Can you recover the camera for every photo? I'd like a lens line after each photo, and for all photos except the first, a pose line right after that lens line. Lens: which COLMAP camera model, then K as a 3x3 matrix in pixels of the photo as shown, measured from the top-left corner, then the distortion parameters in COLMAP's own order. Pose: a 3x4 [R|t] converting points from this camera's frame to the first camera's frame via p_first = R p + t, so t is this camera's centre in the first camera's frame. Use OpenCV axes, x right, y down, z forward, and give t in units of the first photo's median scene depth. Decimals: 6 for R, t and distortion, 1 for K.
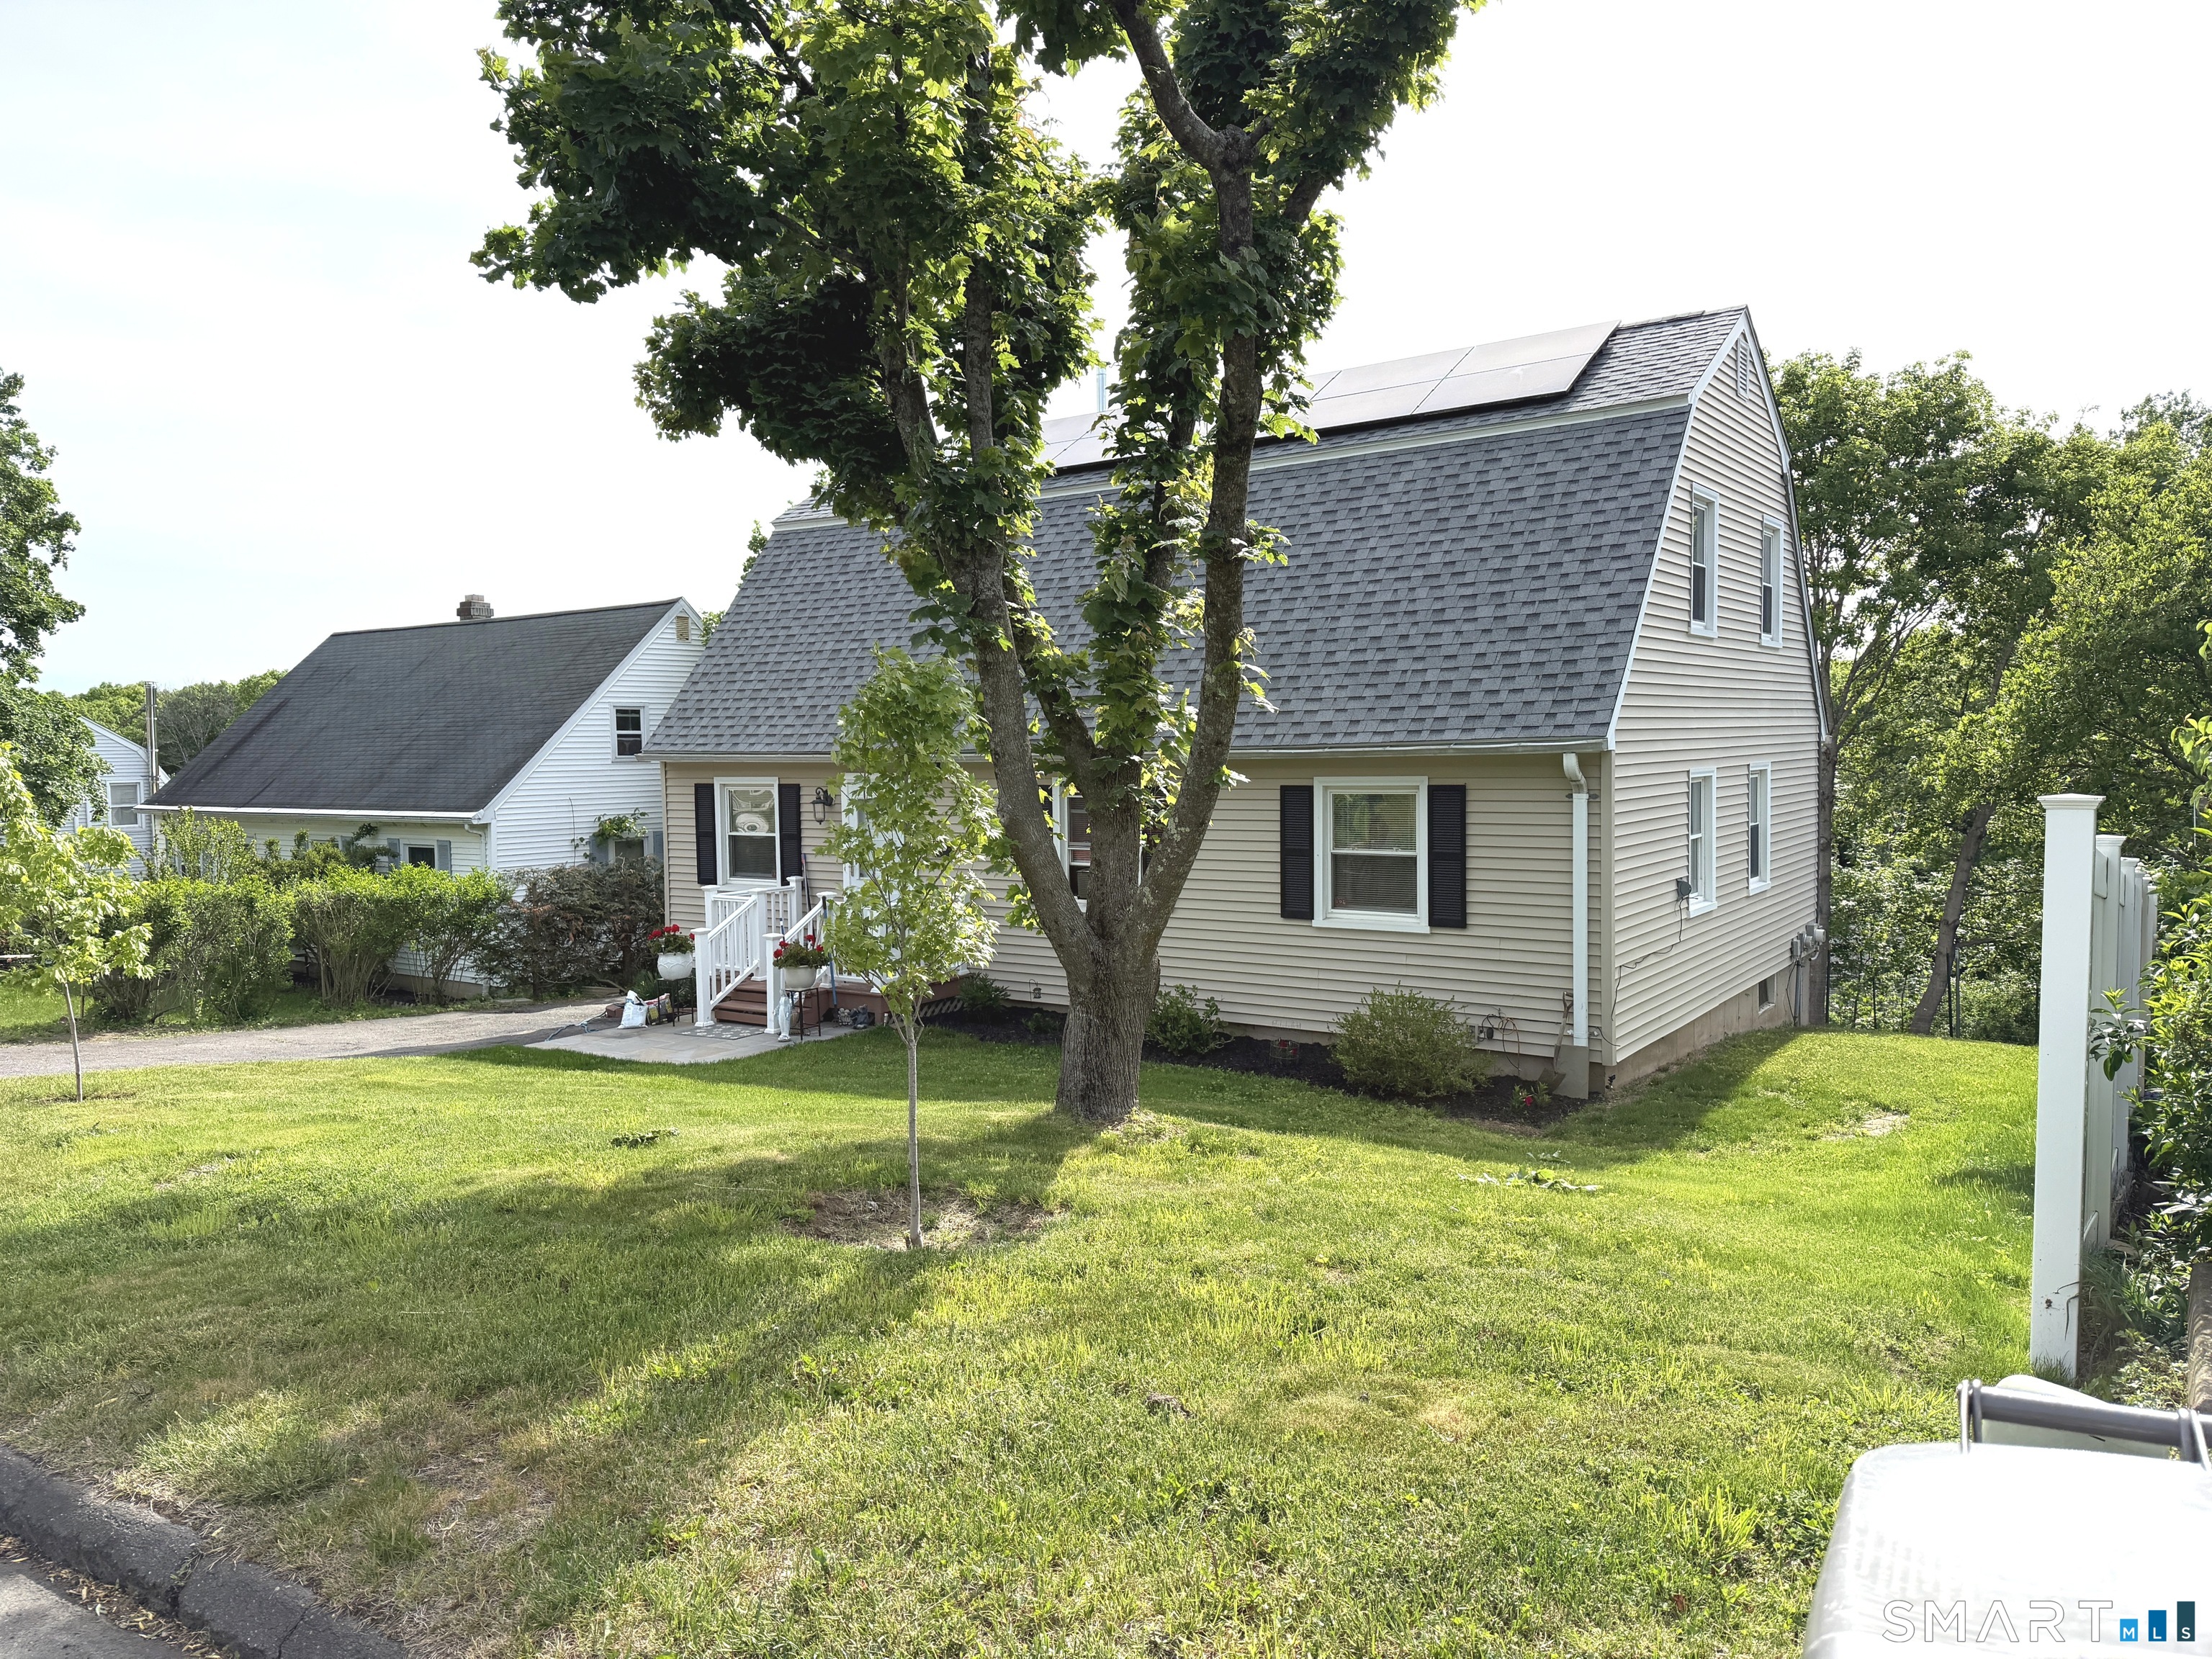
lens RADIAL K [[1572.7, 0, 1102.8], [0, 1572.7, 839.4], [0, 0, 1]] dist [0.032312, -0.038285]
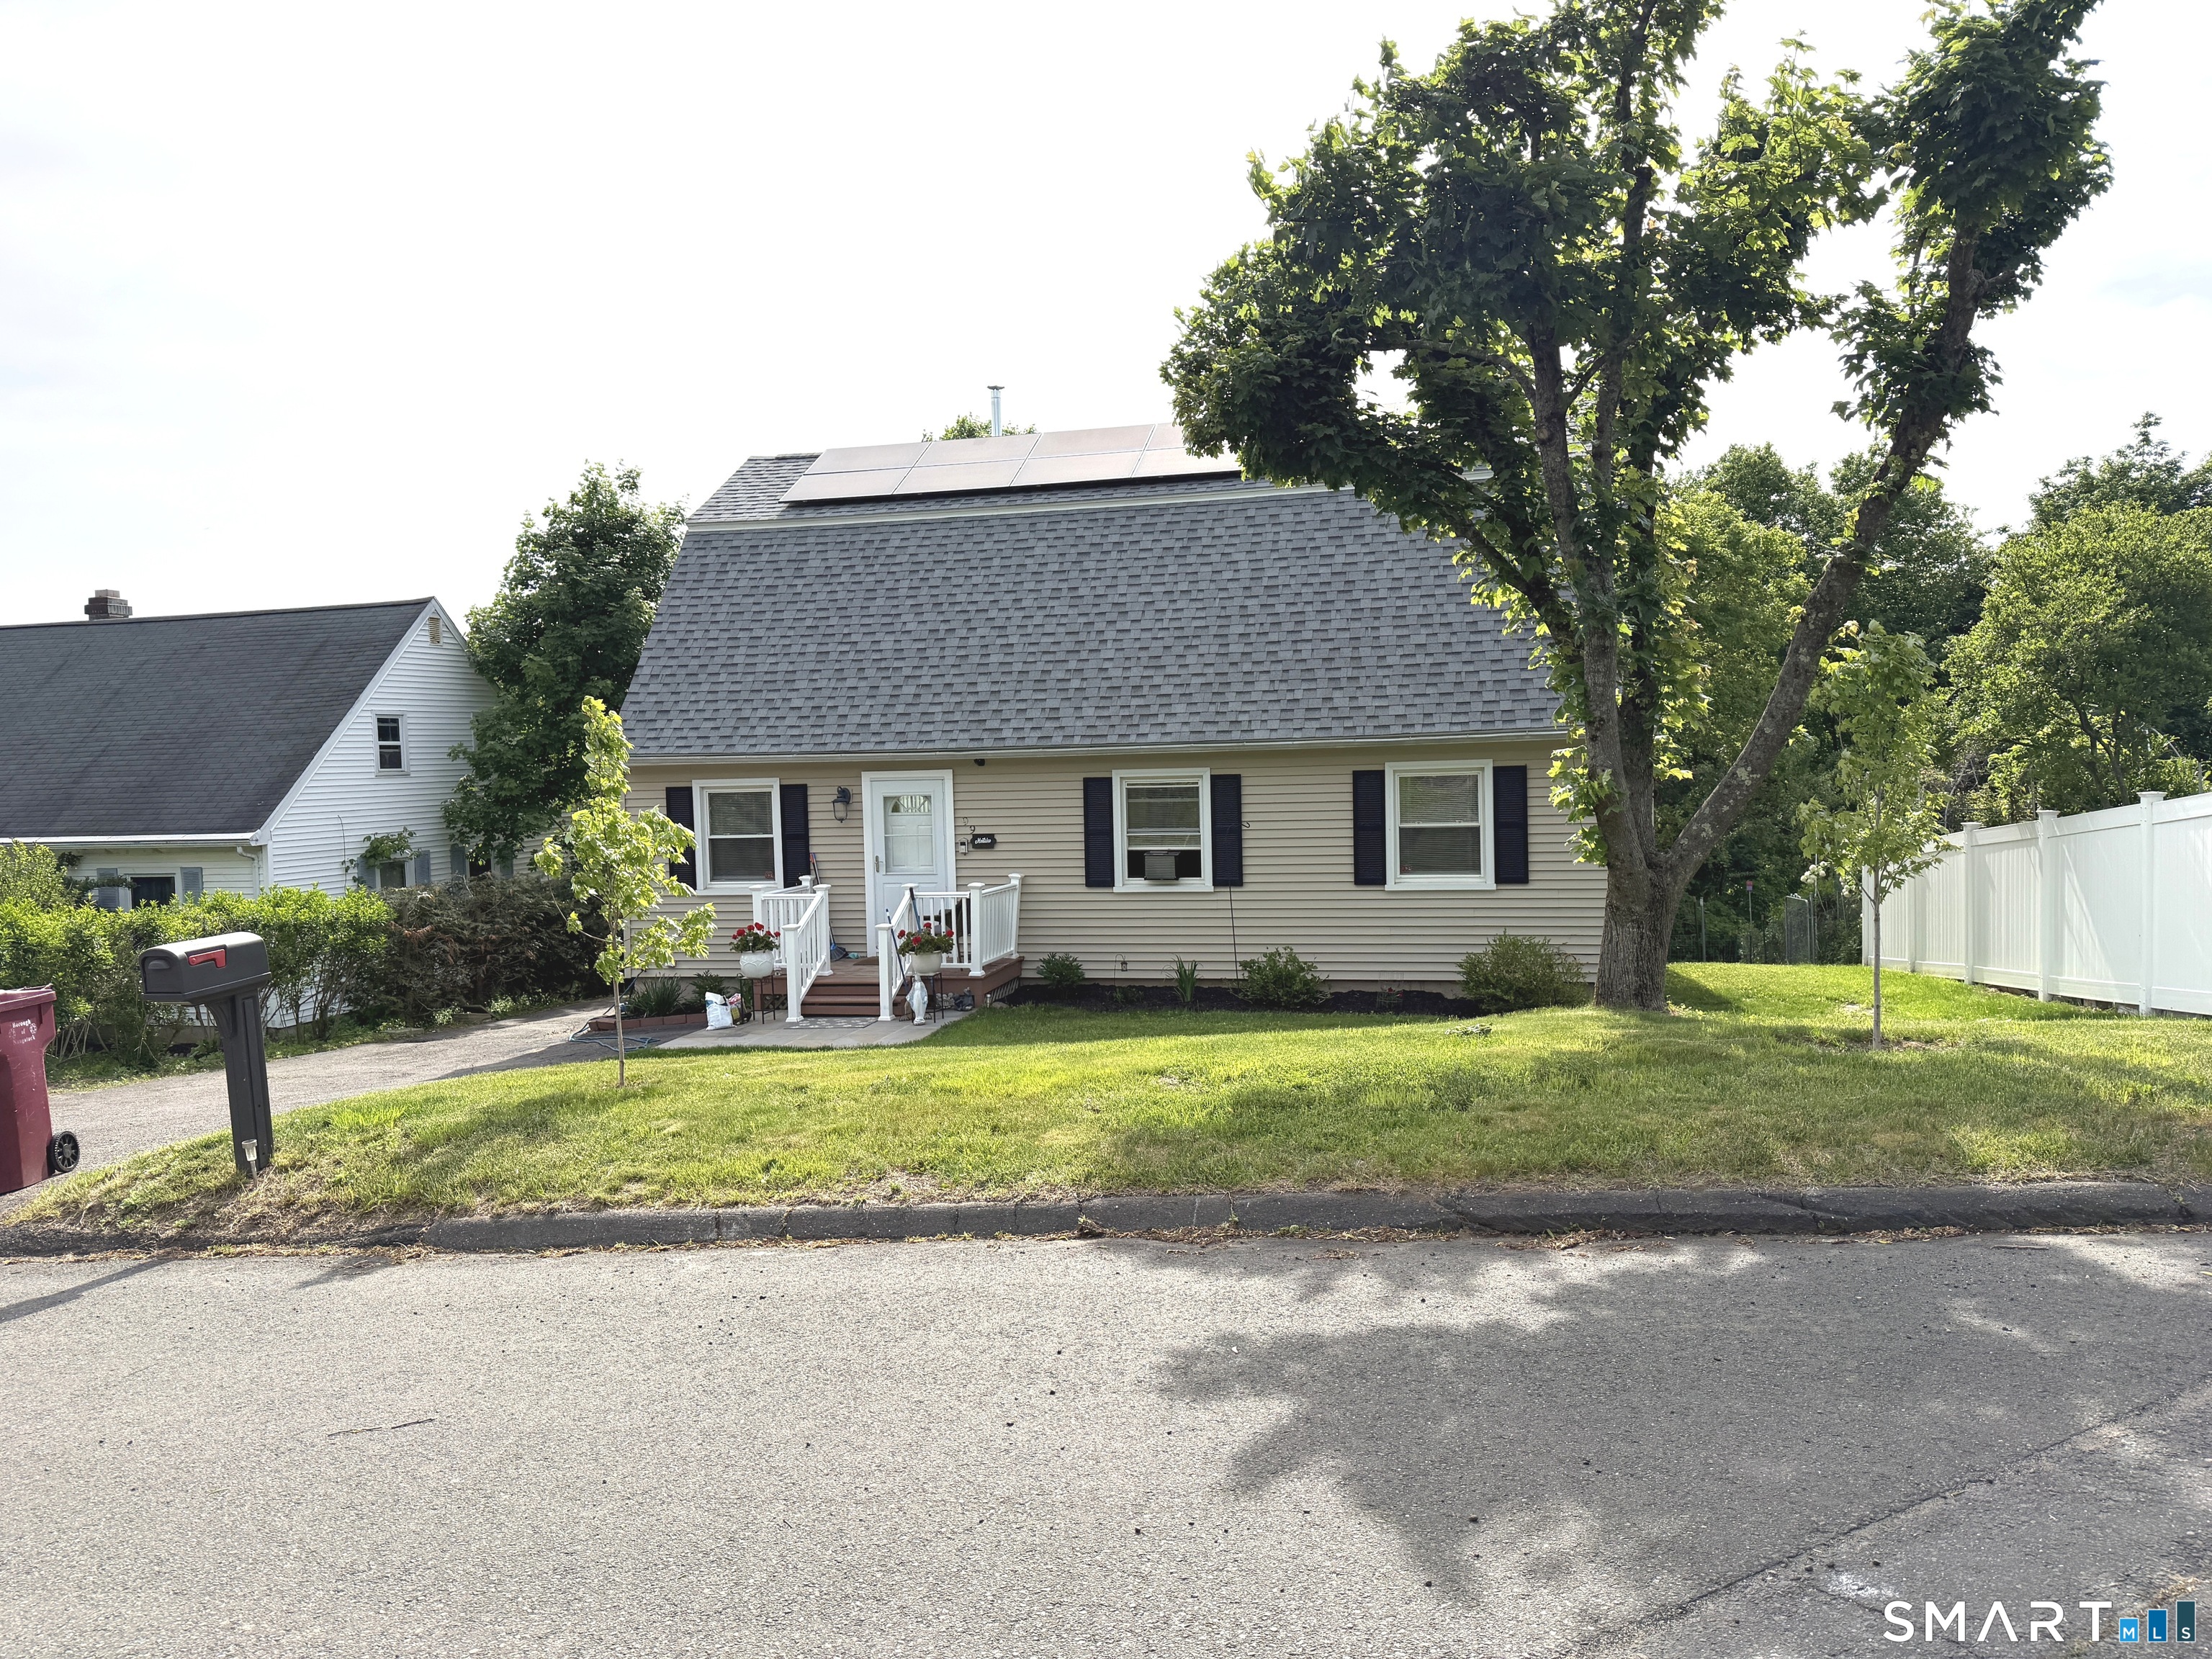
lens RADIAL K [[1572.7, 0, 1115.8], [0, 1572.7, 839.1], [0, 0, 1]] dist [0.032312, -0.038285]
pose [[0.929676, -0.031332, 0.367045, -0.477268], [0.036214, 0.999323, -0.006421, 0.017378], [-0.366595, 0.019261, 0.930181, -0.017339]]
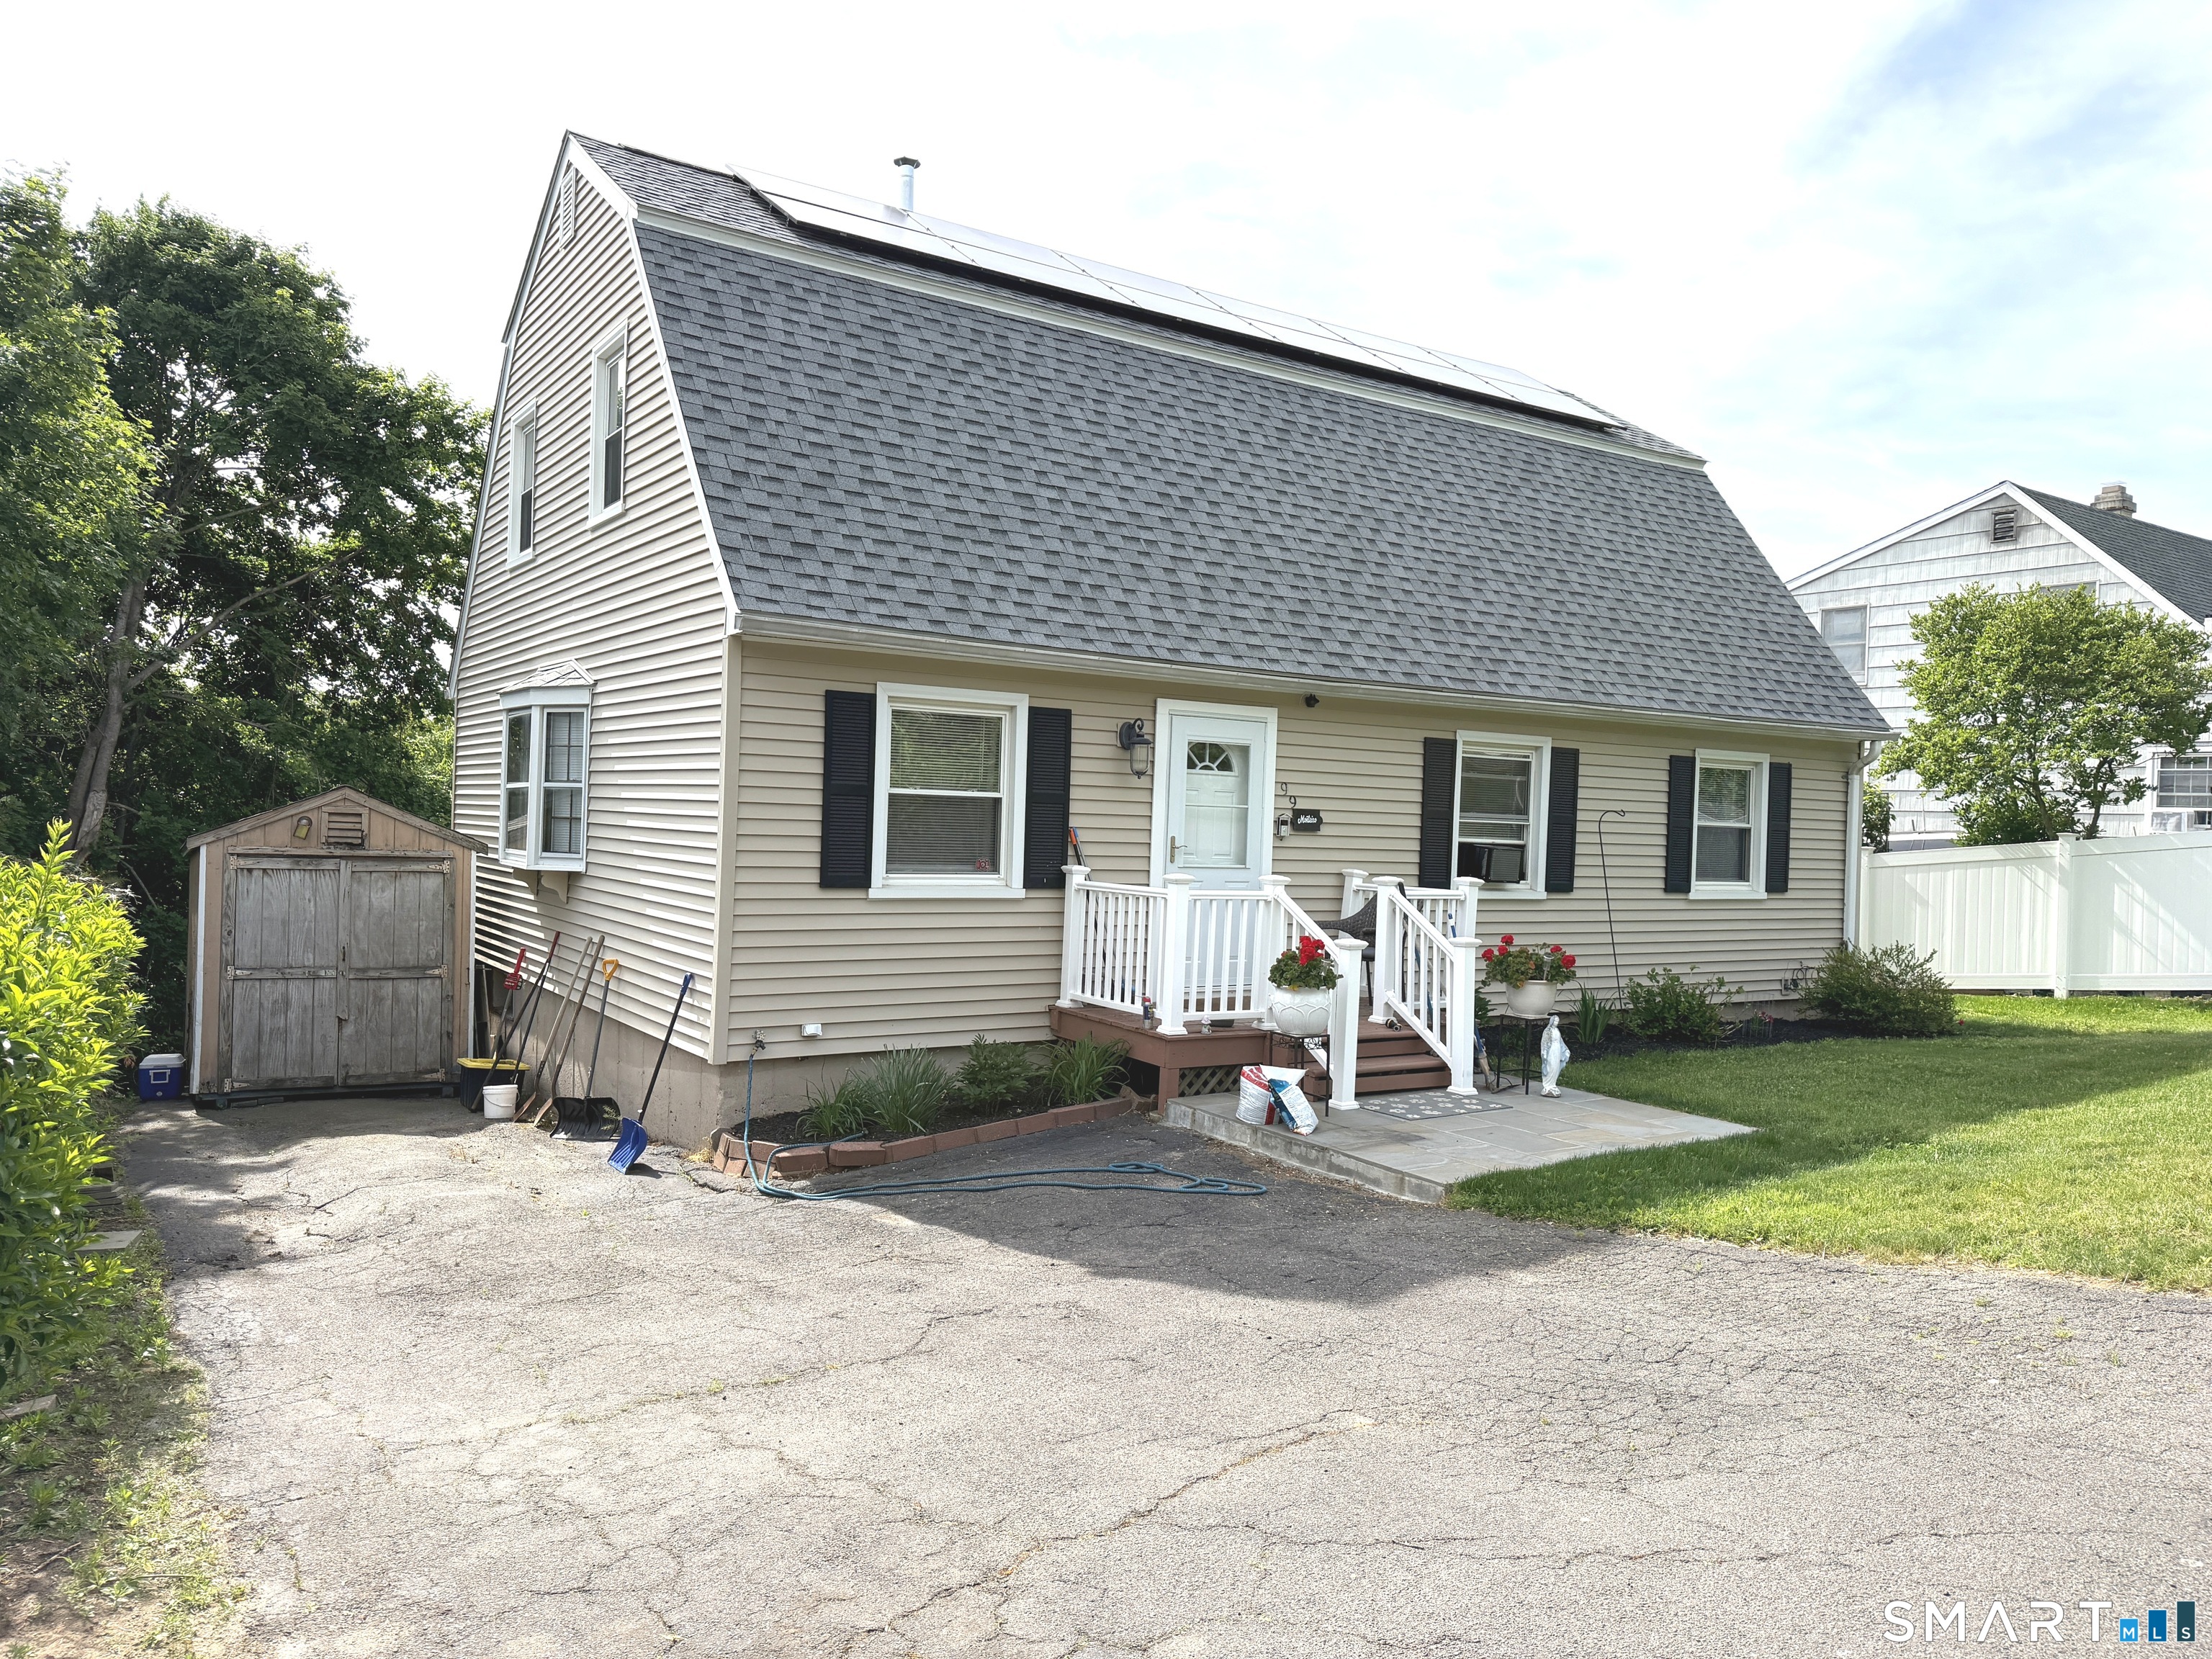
lens RADIAL K [[1572.7, 0, 1101.3], [0, 1572.7, 812.5], [0, 0, 1]] dist [0.032312, -0.038285]
pose [[0.366382, 0.013393, 0.930368, -0.923440], [-0.000557, 0.999899, -0.014174, 0.014888], [-0.930464, 0.004675, 0.366353, 0.968462]]
